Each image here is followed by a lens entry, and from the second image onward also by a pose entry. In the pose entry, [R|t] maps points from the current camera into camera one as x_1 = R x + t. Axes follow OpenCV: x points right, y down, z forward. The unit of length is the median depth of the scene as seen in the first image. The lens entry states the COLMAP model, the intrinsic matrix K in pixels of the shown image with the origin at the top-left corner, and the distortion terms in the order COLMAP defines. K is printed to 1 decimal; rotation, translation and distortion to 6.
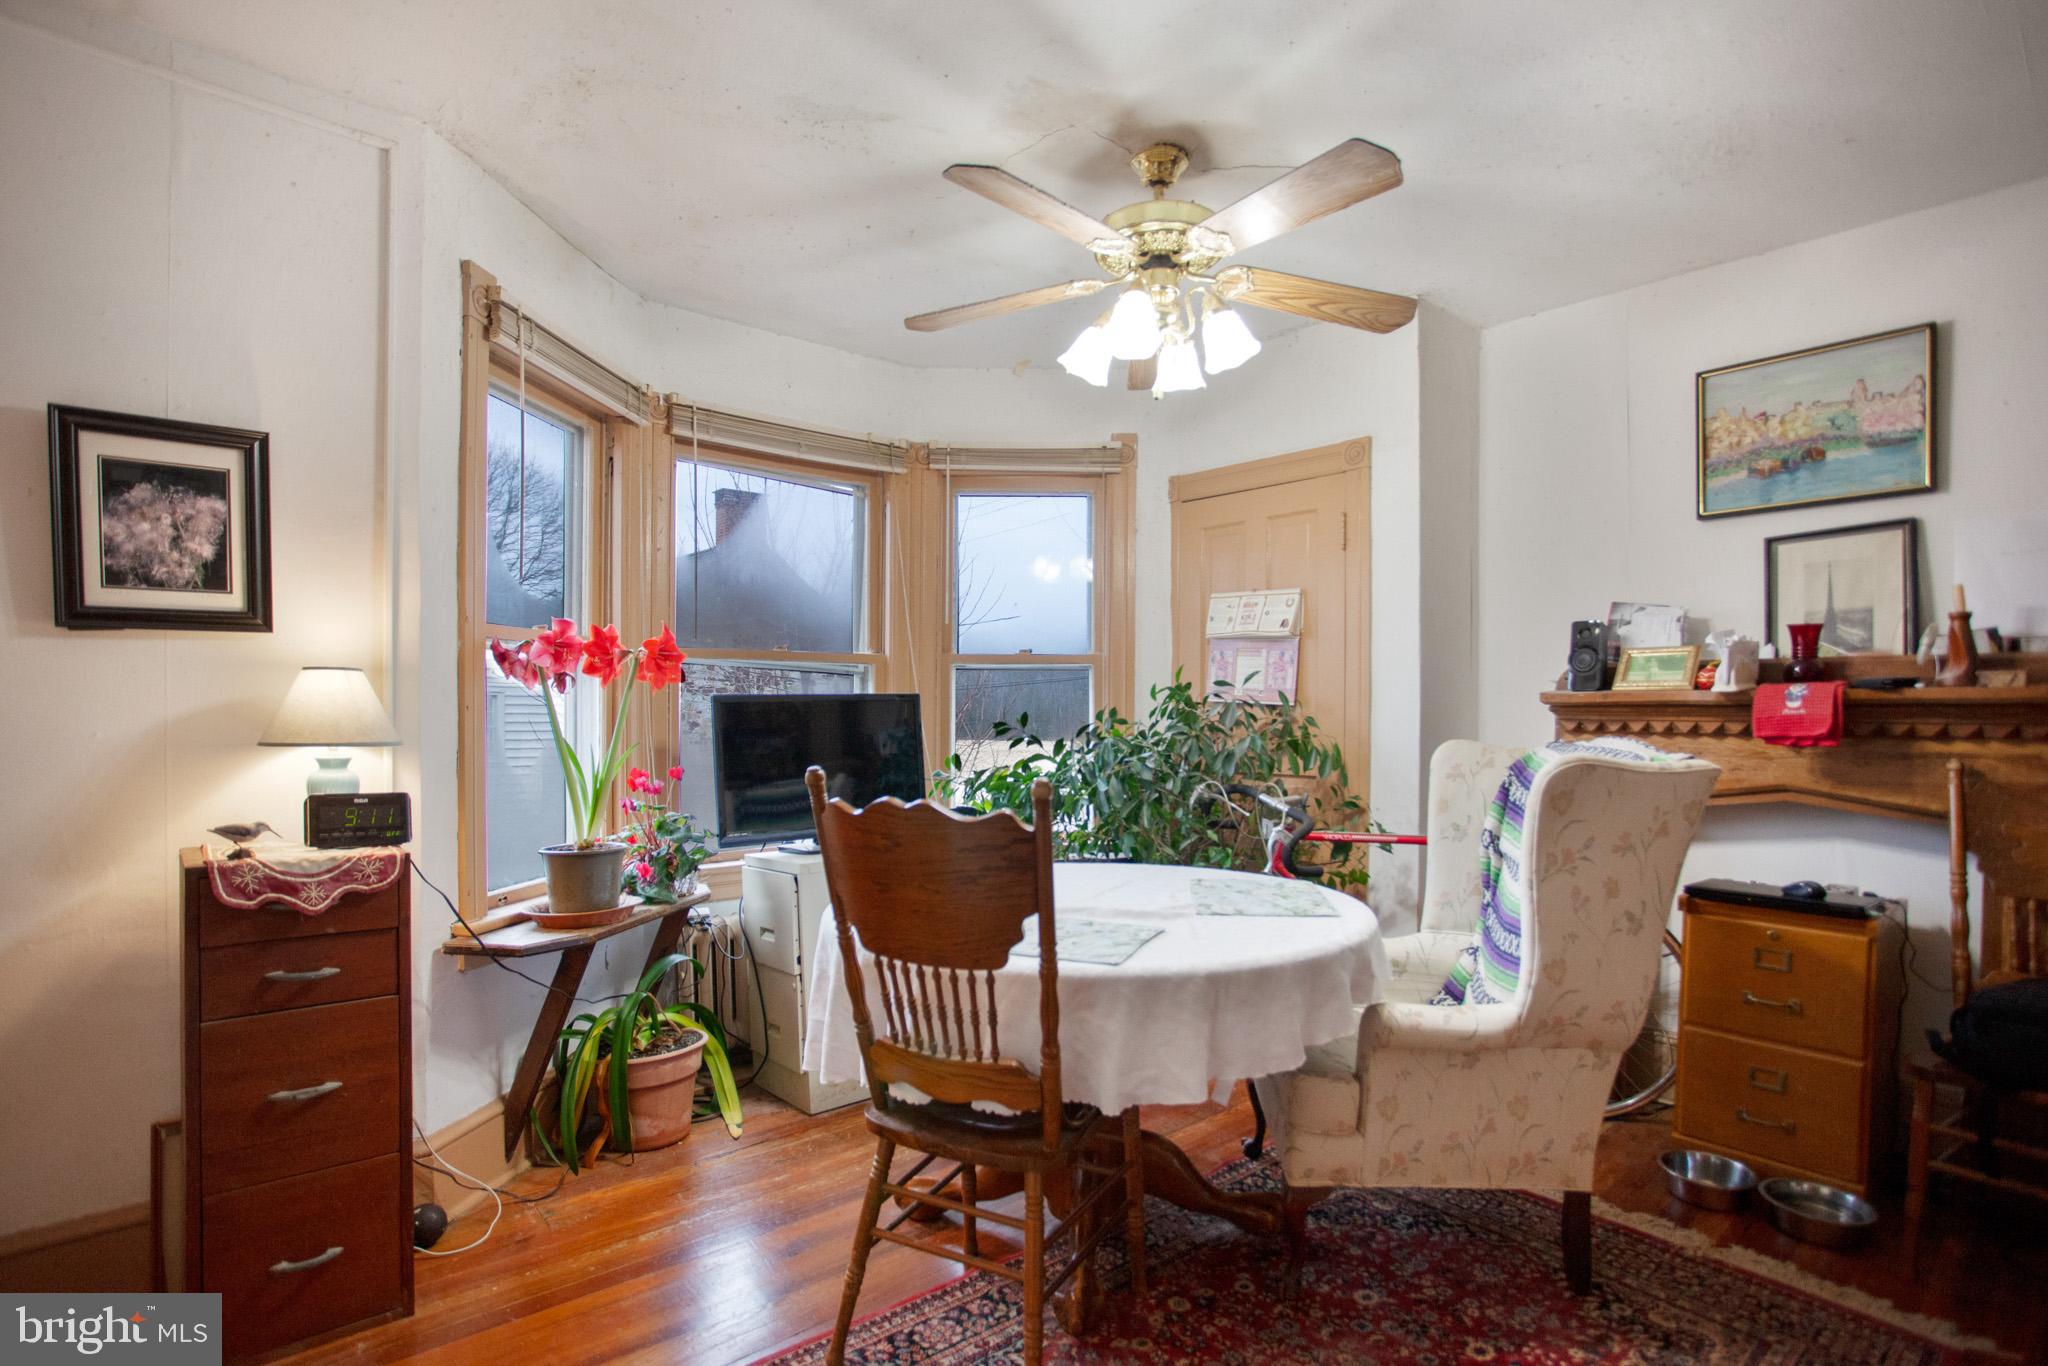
lens RADIAL K [[1000.0, 0, 1027.4], [0, 1000.0, 705.2], [0, 0, 1]] dist [-0.001651, 0.000234]
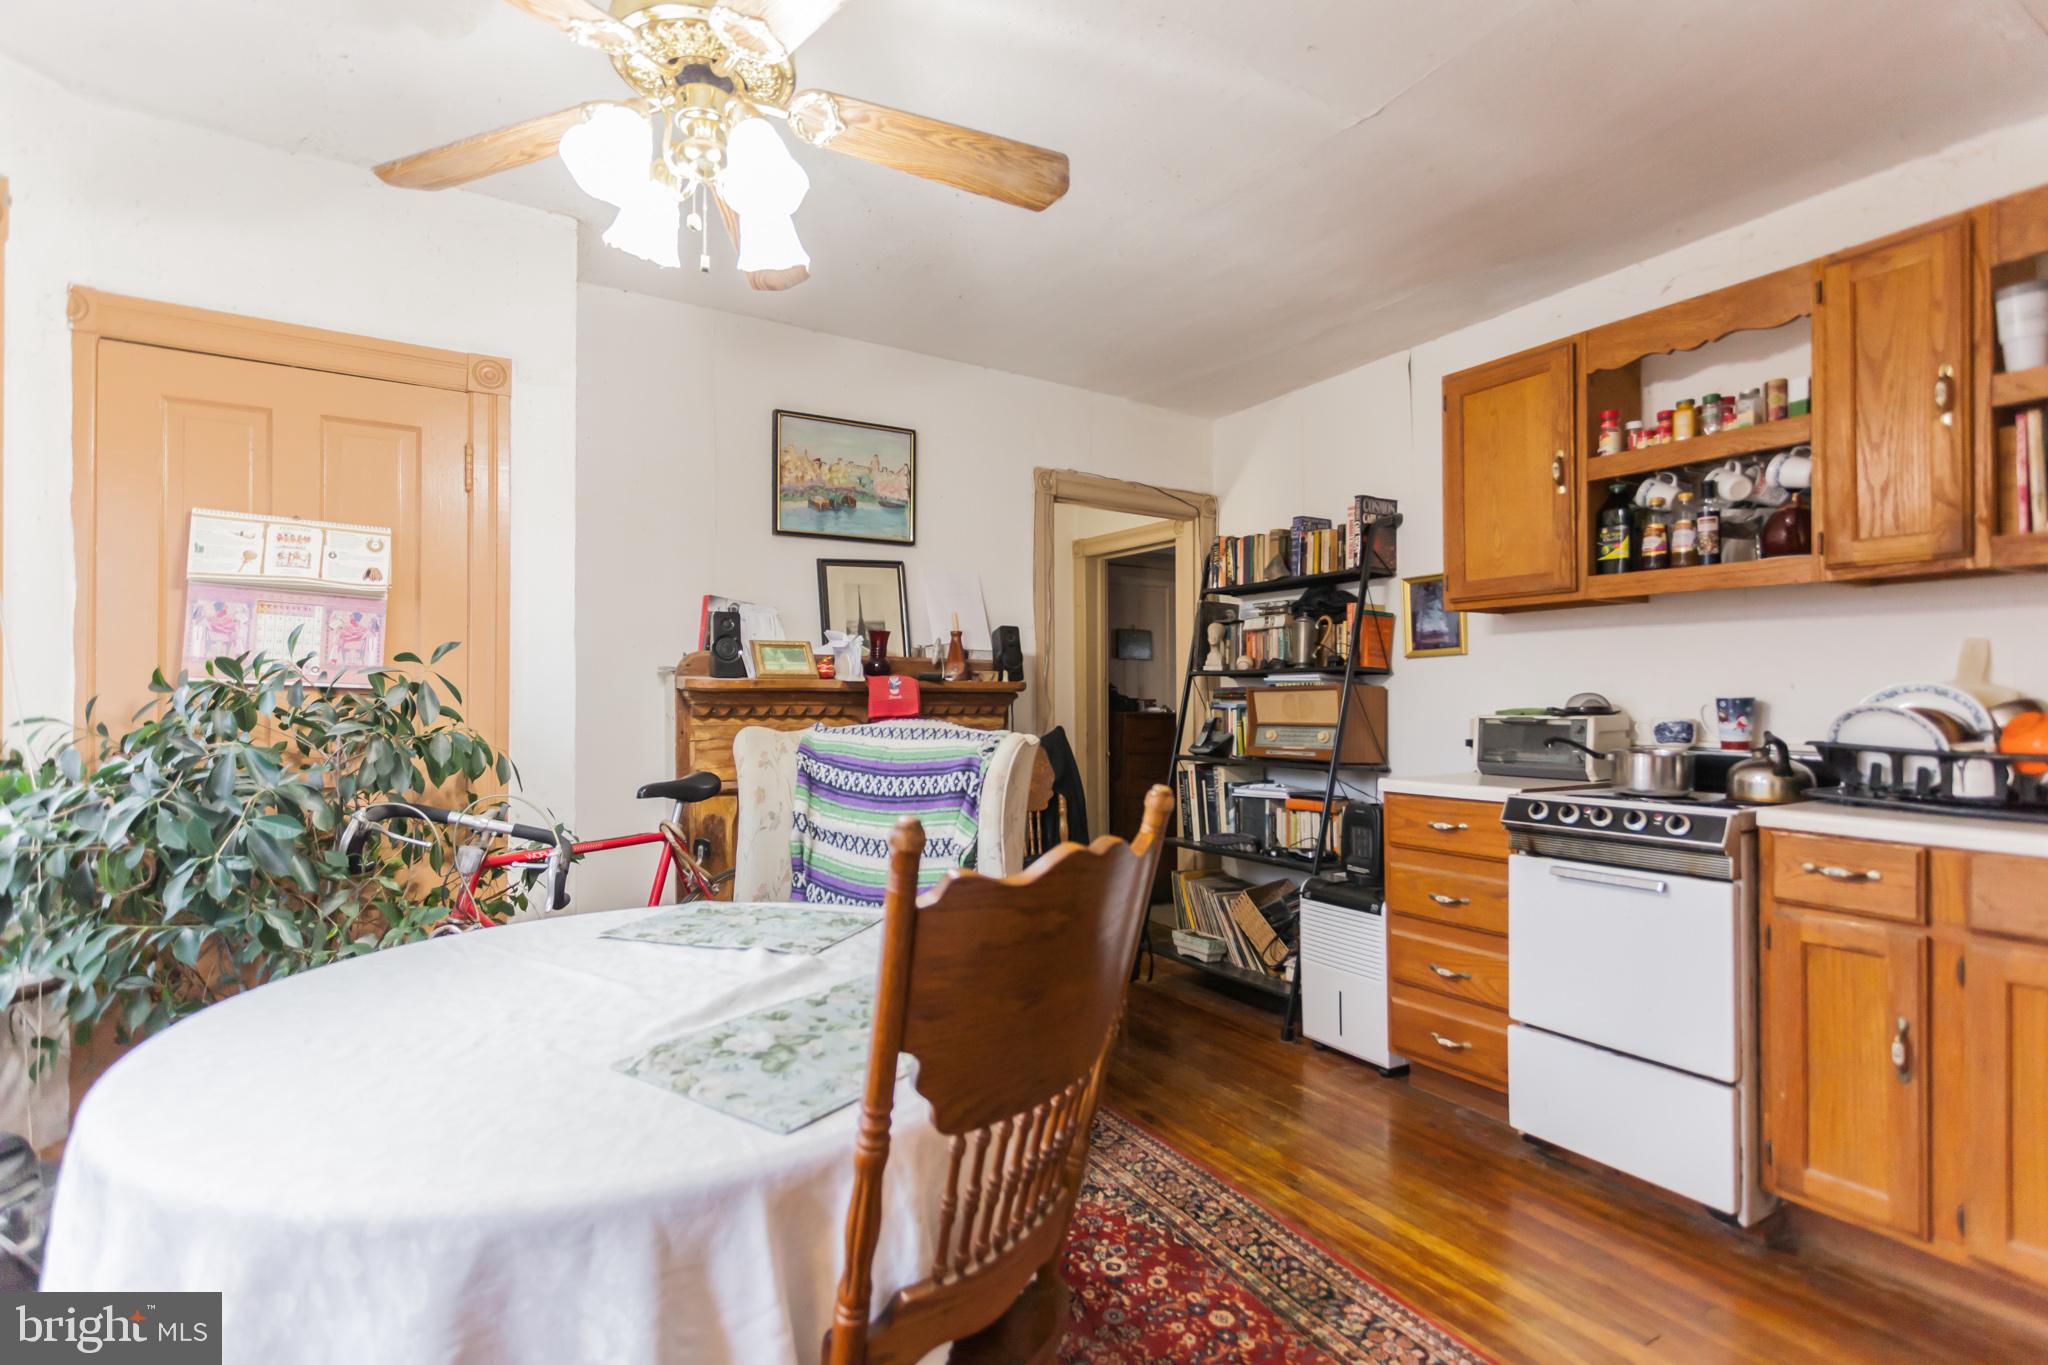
lens RADIAL K [[1000.0, 0, 1026.9], [0, 1000.0, 680.1], [0, 0, 1]] dist [-0.001651, 0.000234]
pose [[0.176716, 0.014257, 0.984159, -0.450108], [-0.005830, 0.999893, -0.013438, 0.000549], [-0.984245, -0.003363, 0.176780, 0.521845]]
